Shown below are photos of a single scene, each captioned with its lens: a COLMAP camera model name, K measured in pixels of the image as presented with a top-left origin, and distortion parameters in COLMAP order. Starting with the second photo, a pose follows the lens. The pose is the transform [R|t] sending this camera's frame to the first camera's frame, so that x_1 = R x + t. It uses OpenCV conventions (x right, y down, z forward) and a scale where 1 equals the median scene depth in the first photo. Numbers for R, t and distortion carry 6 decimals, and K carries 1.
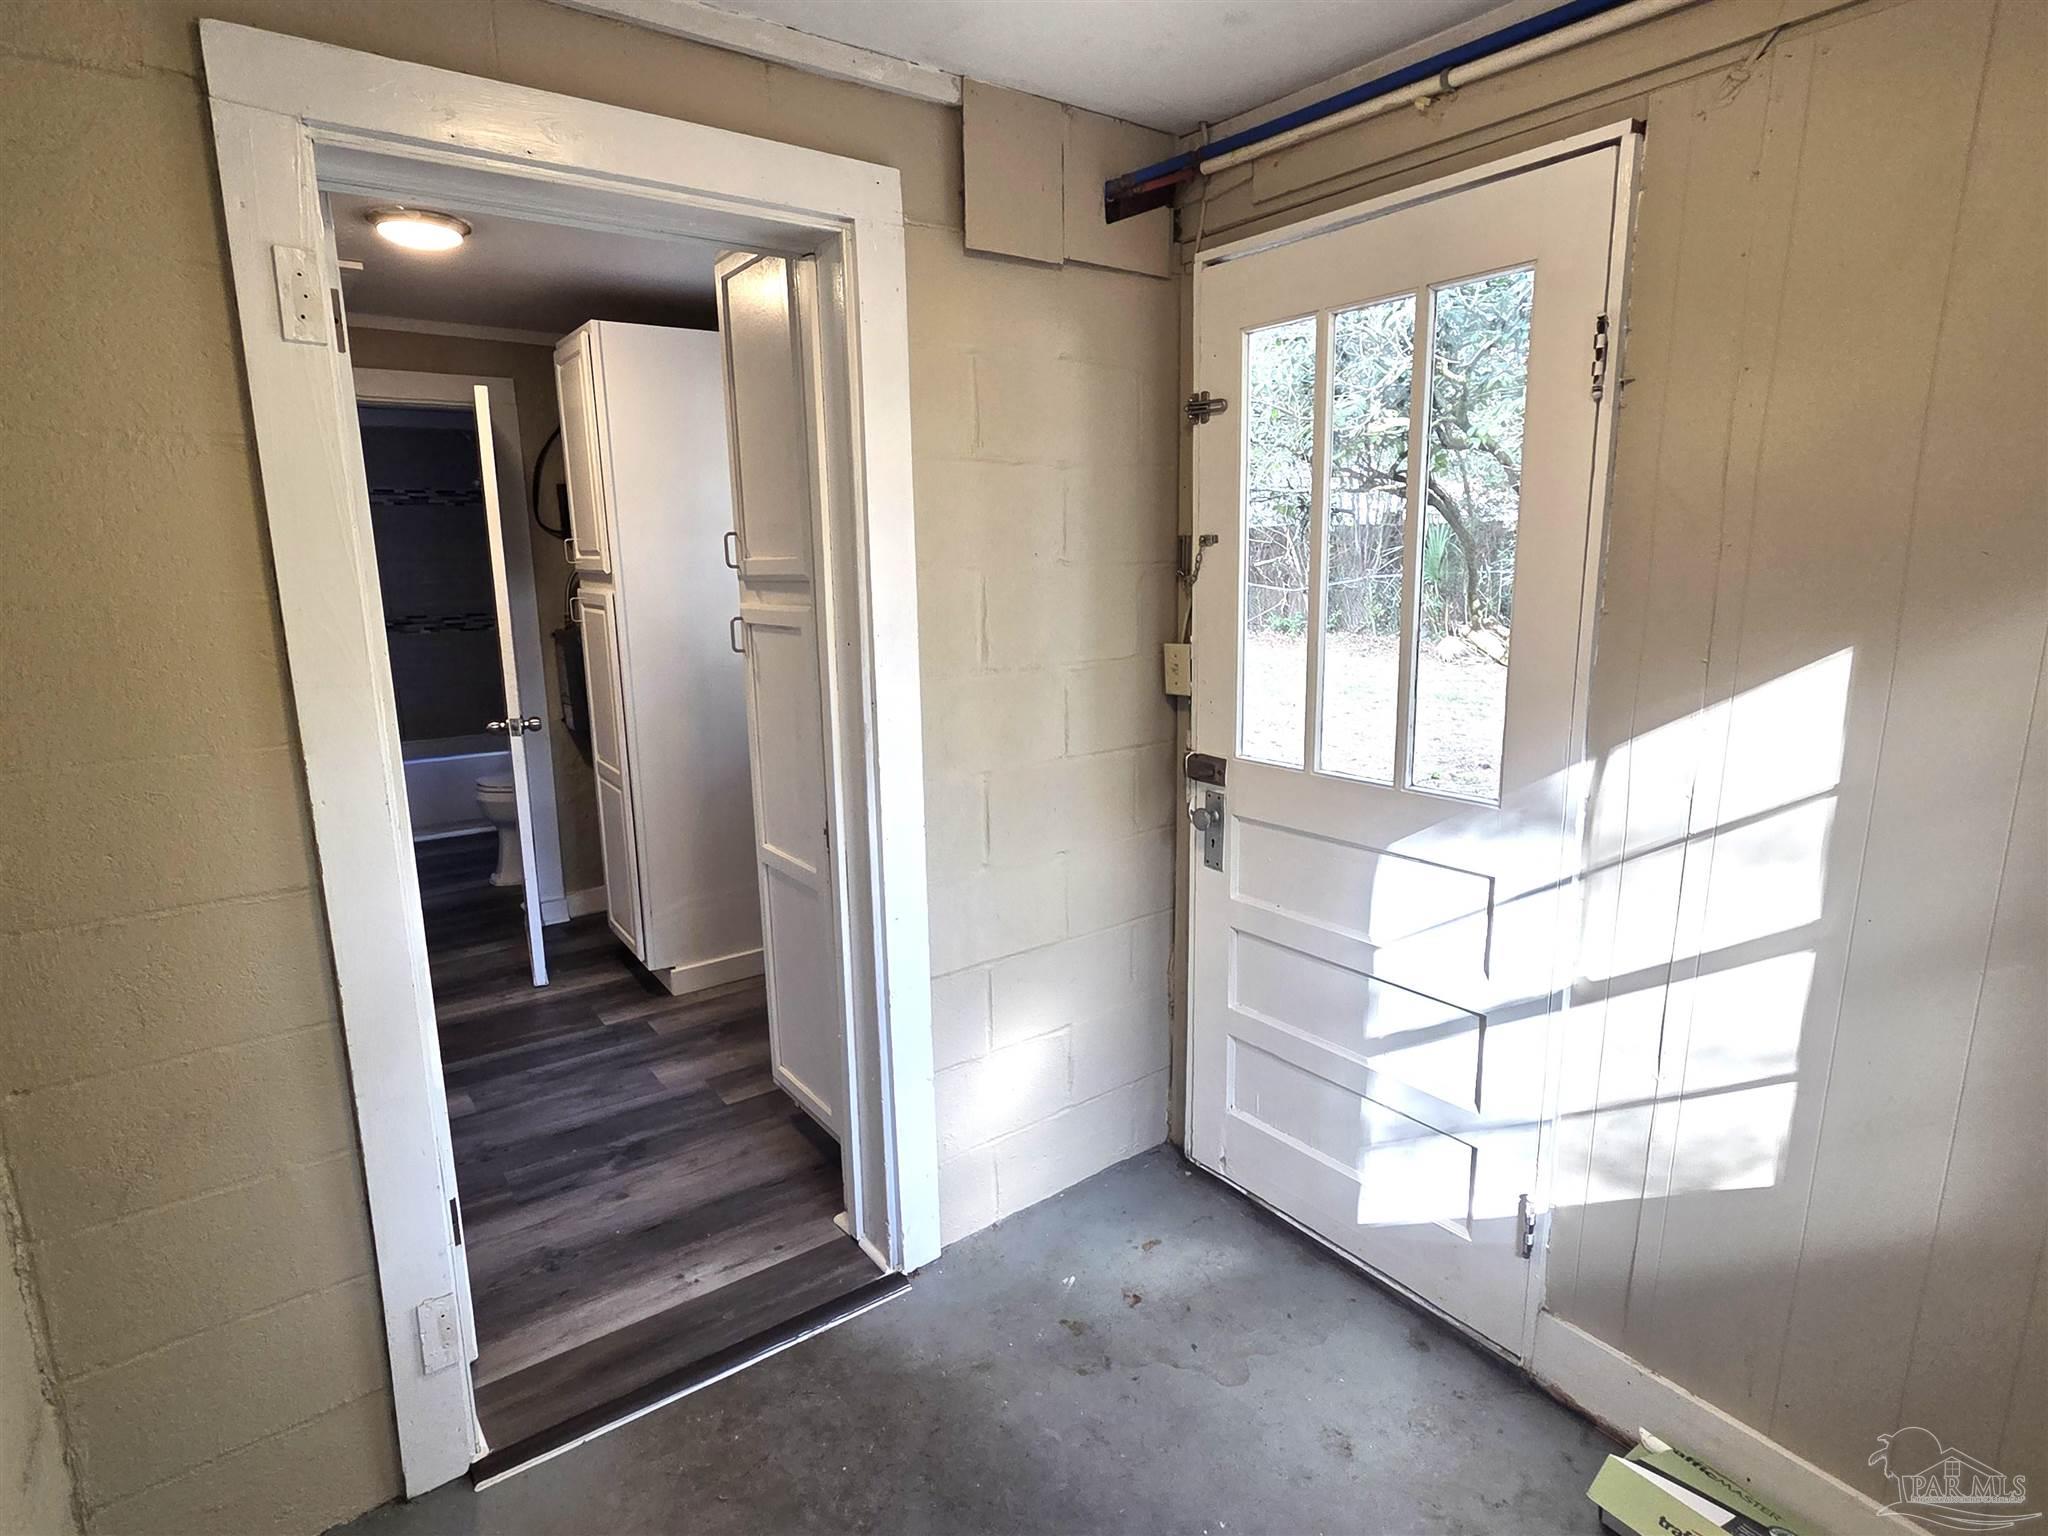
lens RADIAL K [[1079.5, 0, 1027.3], [0, 1079.5, 770.2], [0, 0, 1]] dist [0.002760, -0.000665]
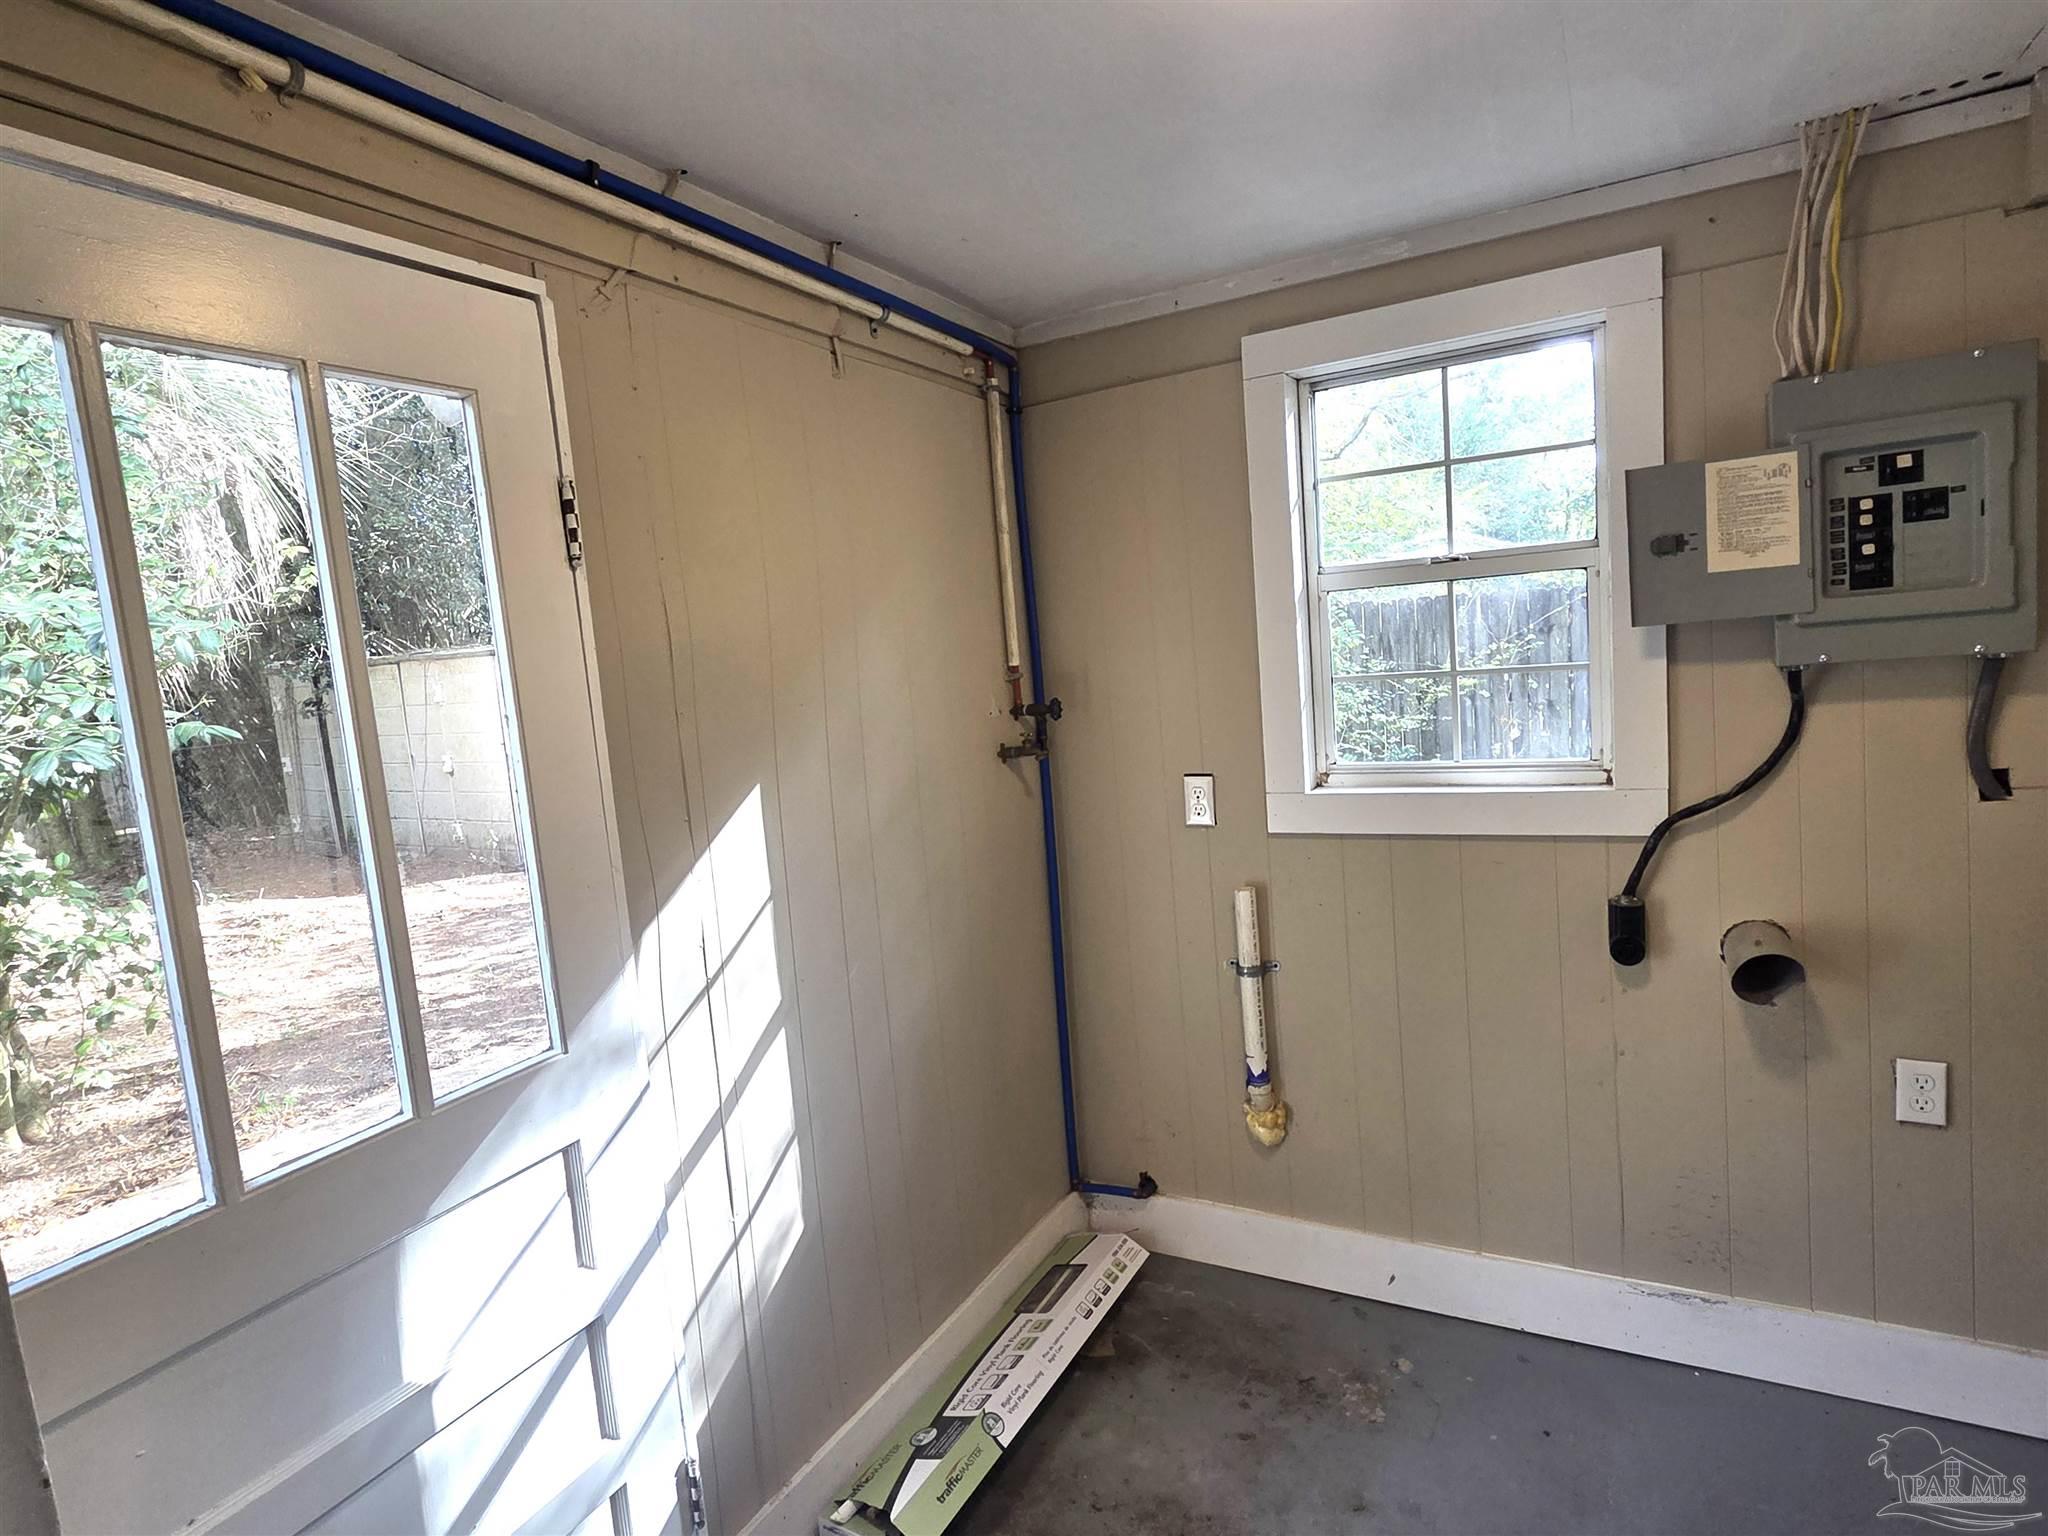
lens RADIAL K [[1079.5, 0, 1027.3], [0, 1079.5, 770.2], [0, 0, 1]] dist [0.002760, -0.000665]
pose [[-0.419376, -0.055699, 0.906102, -0.430268], [0.271477, 0.944746, 0.183724, -0.226865], [-0.866270, 0.323035, -0.381083, 0.986147]]
